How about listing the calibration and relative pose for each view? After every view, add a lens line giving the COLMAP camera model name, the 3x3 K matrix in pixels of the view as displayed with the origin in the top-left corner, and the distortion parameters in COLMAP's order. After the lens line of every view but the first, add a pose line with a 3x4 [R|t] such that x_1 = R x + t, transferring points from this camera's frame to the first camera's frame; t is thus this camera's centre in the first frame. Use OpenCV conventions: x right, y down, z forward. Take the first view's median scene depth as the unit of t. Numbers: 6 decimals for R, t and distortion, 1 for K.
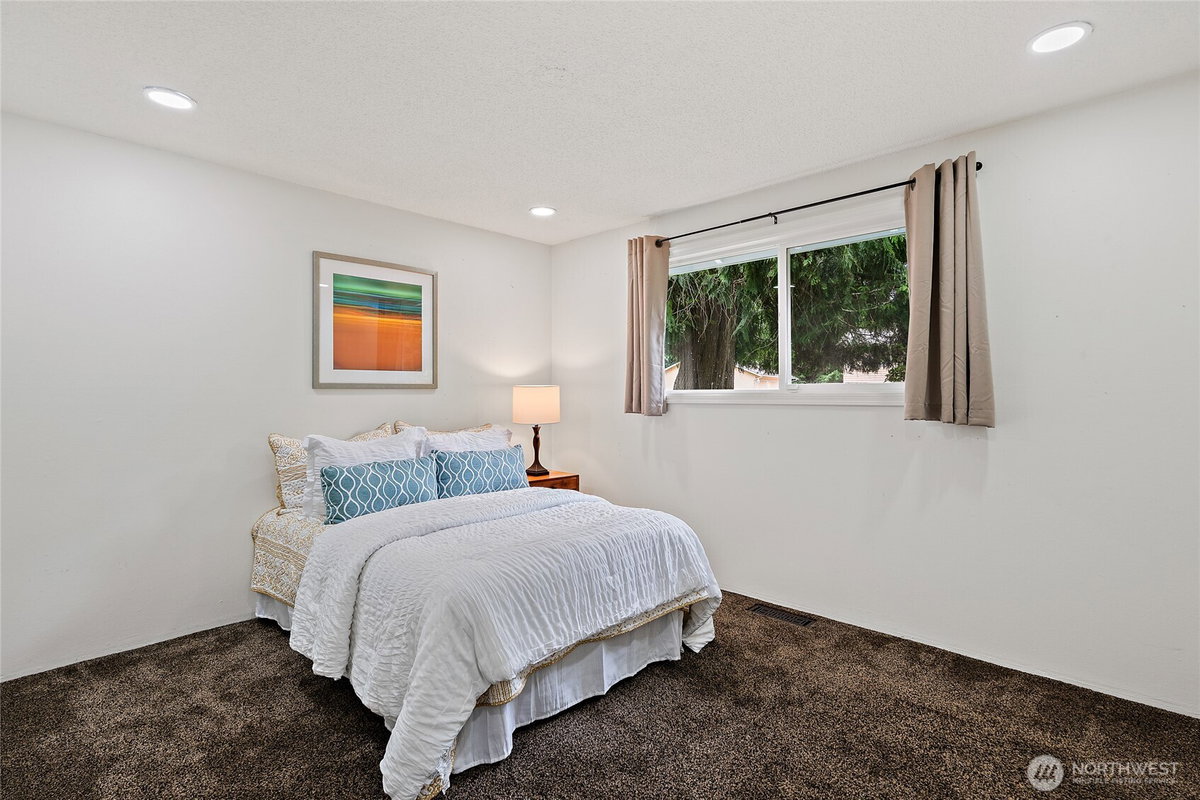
lens RADIAL K [[581.3, 0, 599.3], [0, 581.3, 395.1], [0, 0, 1]] dist [0.001310, 0.000174]
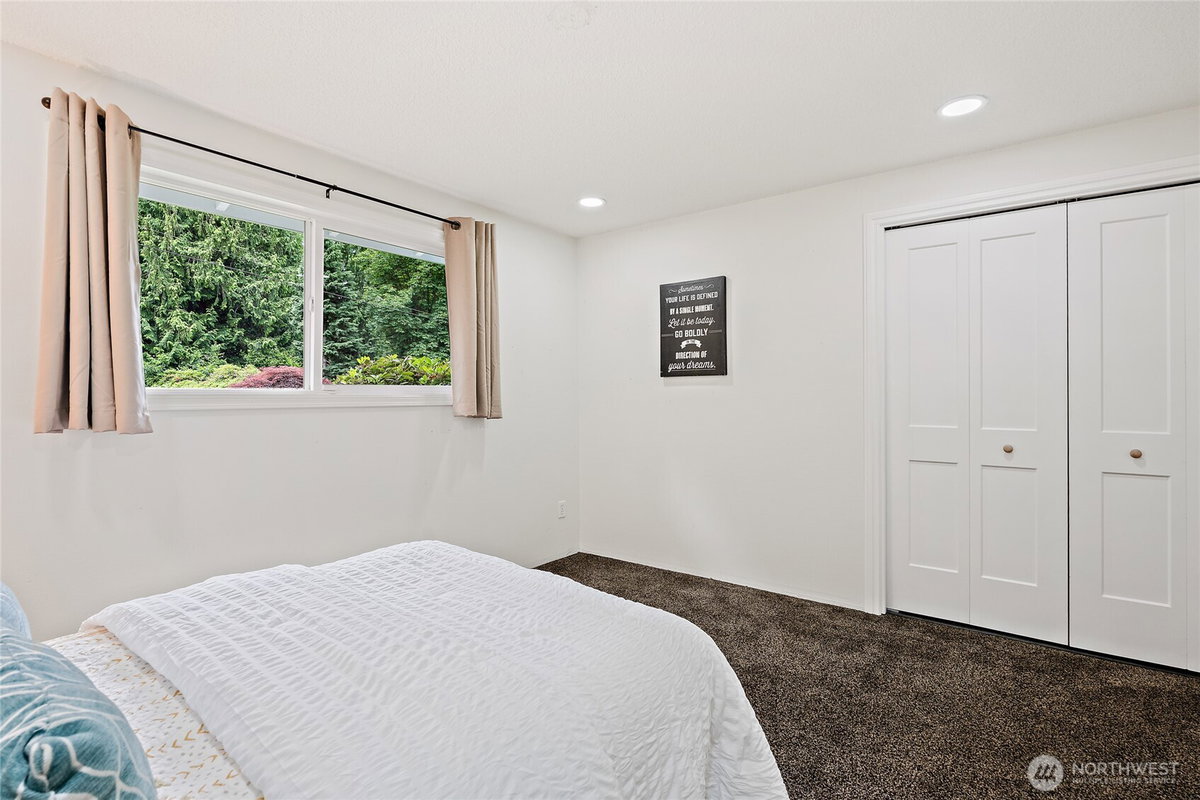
lens RADIAL K [[581.3, 0, 598.9], [0, 581.3, 399.1], [0, 0, 1]] dist [0.001310, 0.000174]
pose [[-0.139636, -0.006933, 0.990179, -0.598430], [0.001761, 0.999972, 0.007250, -0.002514], [-0.990201, 0.002756, -0.139620, 0.713968]]
